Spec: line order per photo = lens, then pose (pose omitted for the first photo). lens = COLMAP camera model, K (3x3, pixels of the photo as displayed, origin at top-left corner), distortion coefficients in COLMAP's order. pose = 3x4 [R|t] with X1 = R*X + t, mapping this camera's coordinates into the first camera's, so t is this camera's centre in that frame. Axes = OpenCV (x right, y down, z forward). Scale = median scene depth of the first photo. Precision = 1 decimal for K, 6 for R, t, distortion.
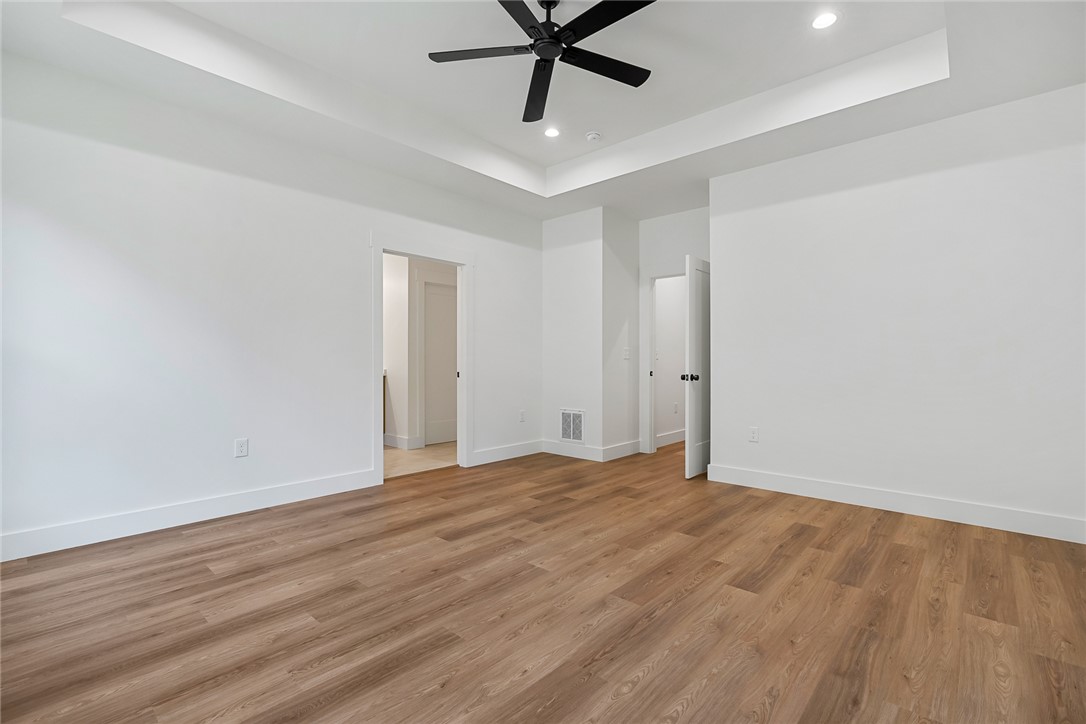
lens RADIAL K [[489.0, 0, 543.9], [0, 489.0, 357.9], [0, 0, 1]] dist [-0.001956, -0.000013]
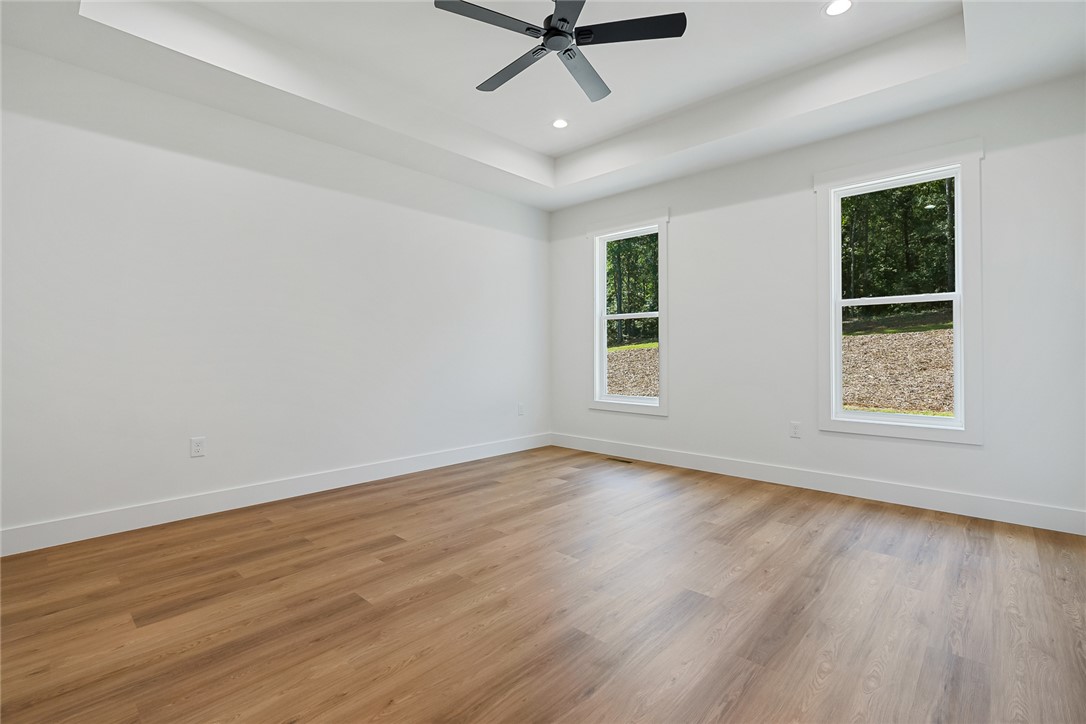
lens RADIAL K [[489.0, 0, 543.9], [0, 489.0, 357.9], [0, 0, 1]] dist [-0.001956, -0.000013]
pose [[-0.999937, -0.001227, 0.011197, 0.026673], [-0.001176, 0.999989, 0.004555, 0.011281], [-0.011203, 0.004542, -0.999927, 1.993044]]
